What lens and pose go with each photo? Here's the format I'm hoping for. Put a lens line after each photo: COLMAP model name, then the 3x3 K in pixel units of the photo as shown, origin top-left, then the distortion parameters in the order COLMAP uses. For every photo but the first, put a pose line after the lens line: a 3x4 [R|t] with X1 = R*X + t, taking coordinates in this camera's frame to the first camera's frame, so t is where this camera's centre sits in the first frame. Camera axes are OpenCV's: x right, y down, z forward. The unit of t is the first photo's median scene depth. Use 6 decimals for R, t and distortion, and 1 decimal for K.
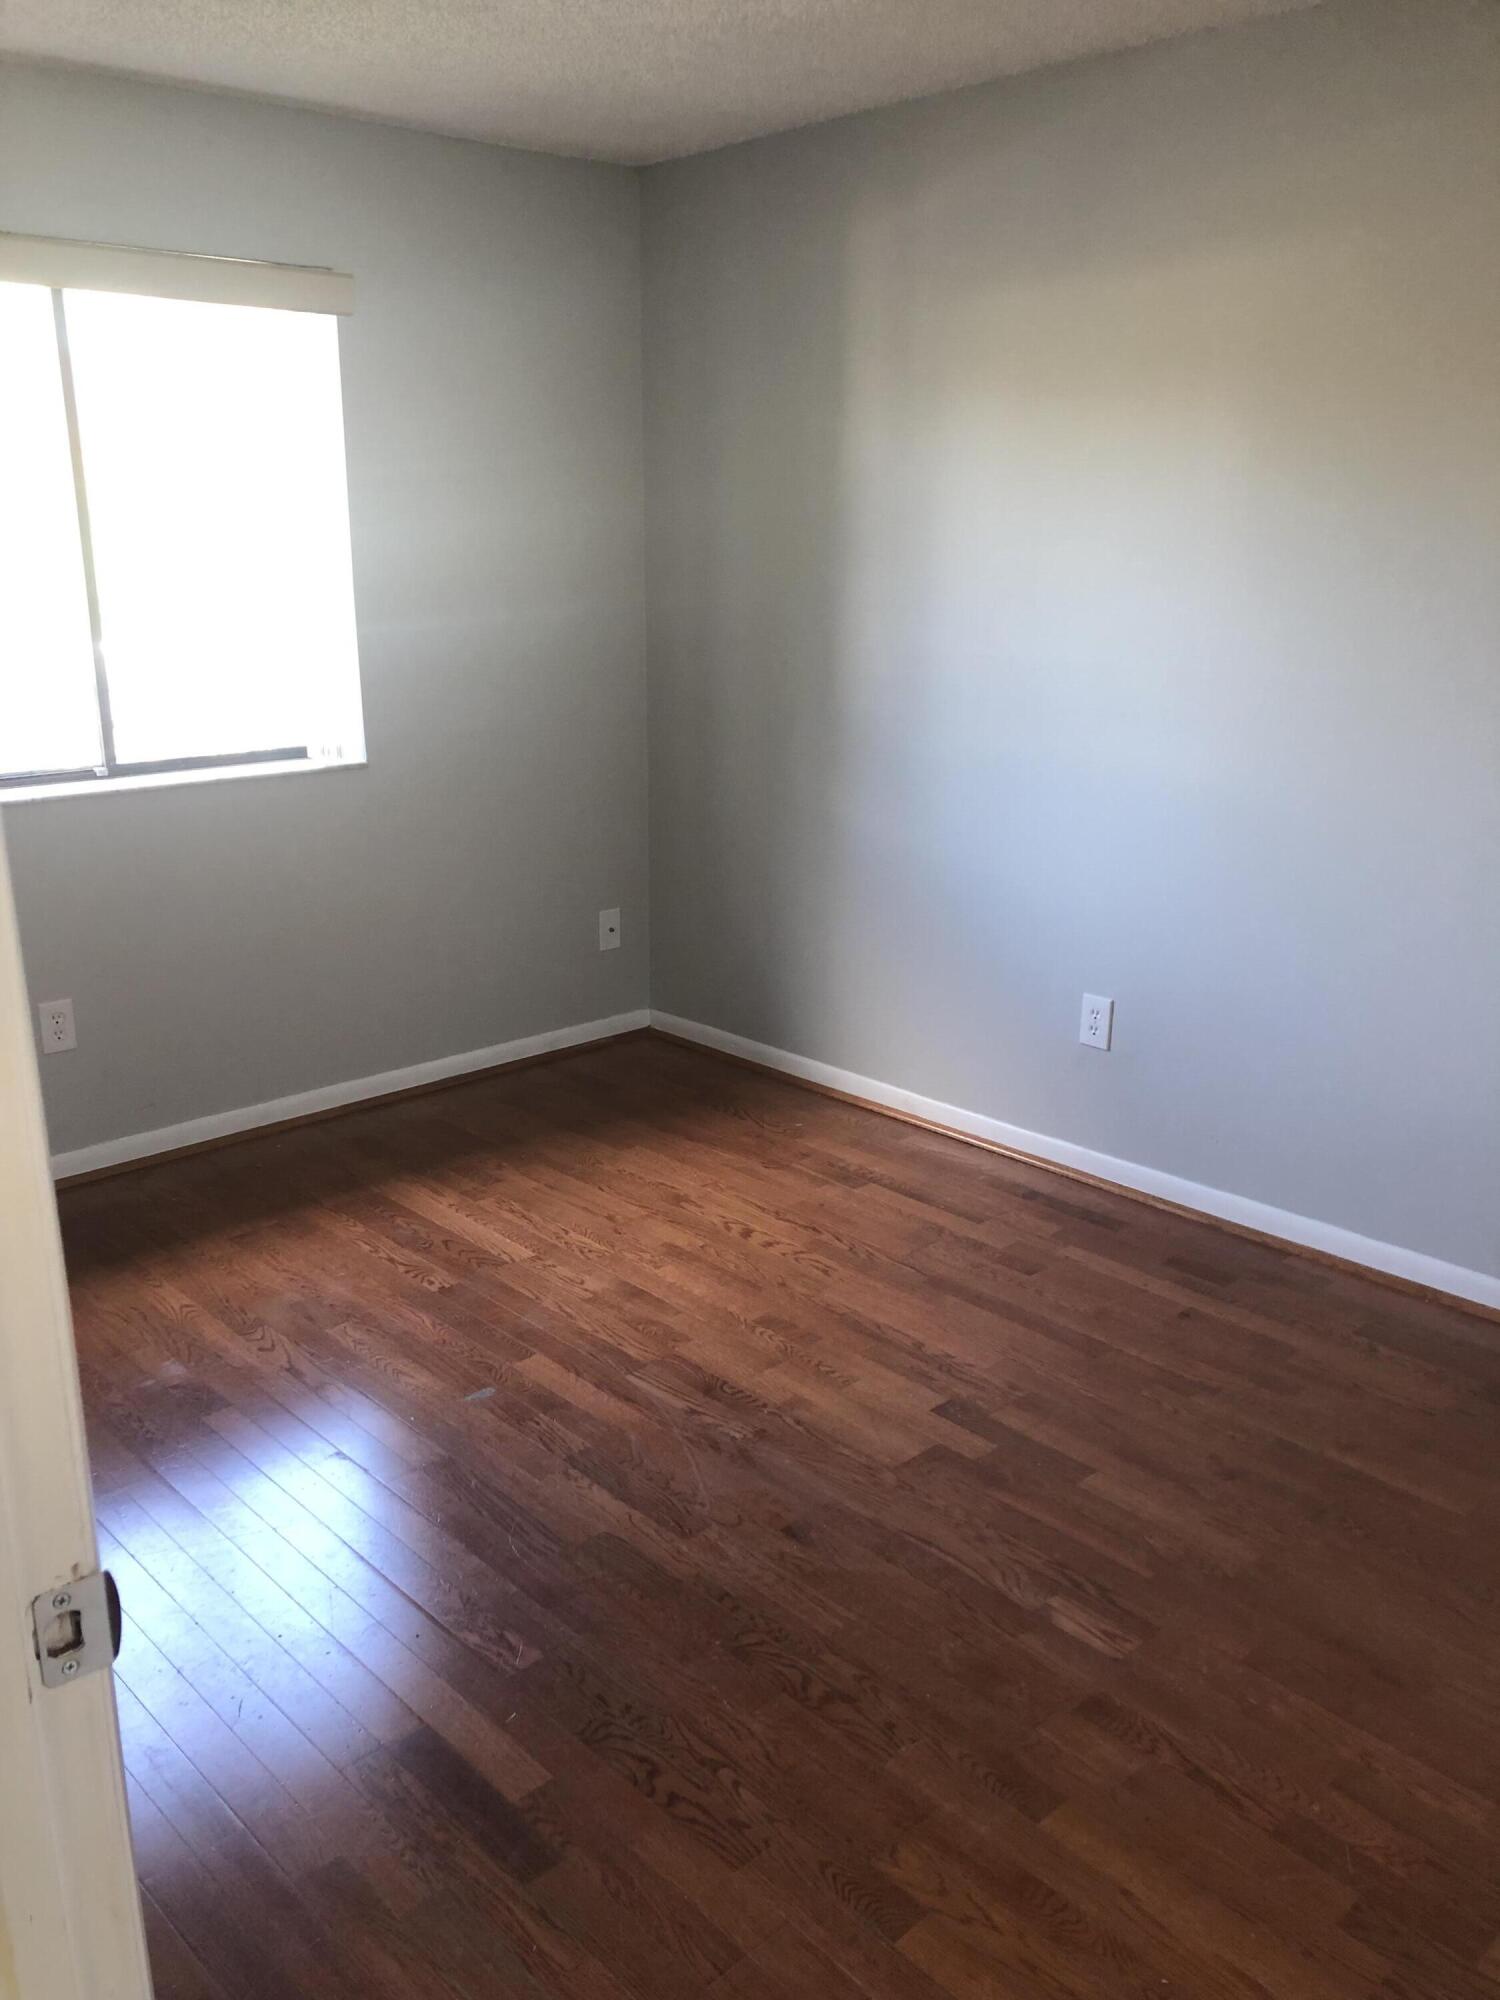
lens RADIAL K [[1618.1, 0, 748.6], [0, 1618.1, 1005.9], [0, 0, 1]] dist [0.015214, -0.011742]
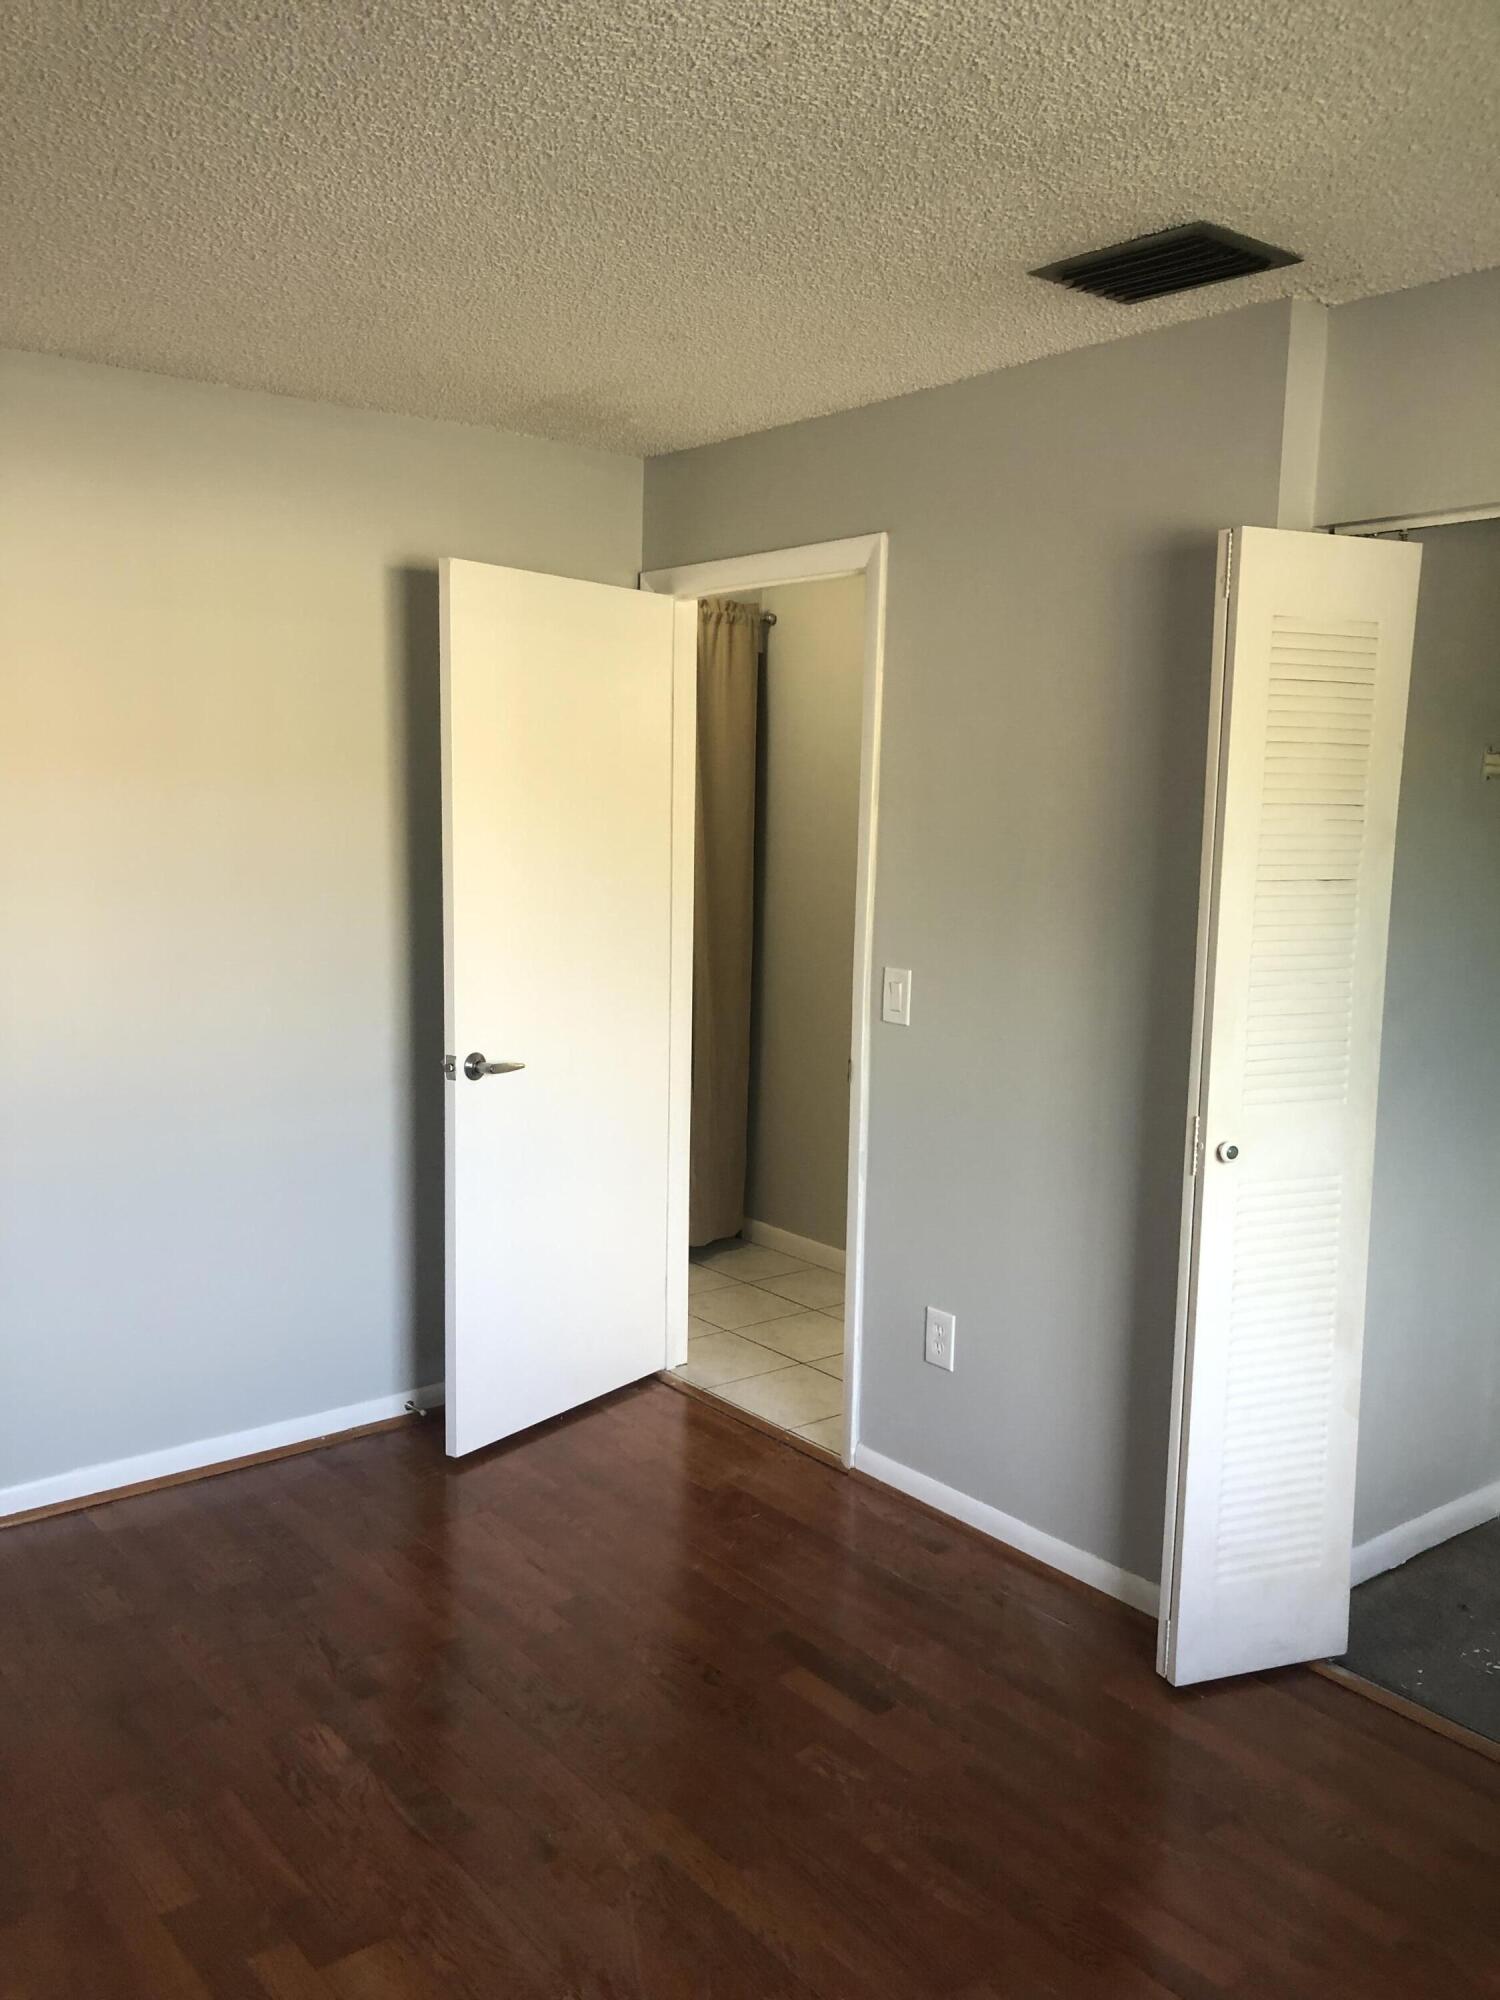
lens RADIAL K [[1618.1, 0, 745.3], [0, 1618.1, 1000.6], [0, 0, 1]] dist [0.015214, -0.011742]
pose [[-0.997275, -0.030117, 0.067344, -0.109499], [-0.001426, 0.920571, 0.390573, -0.402035], [-0.073758, 0.389412, -0.918106, 1.321476]]
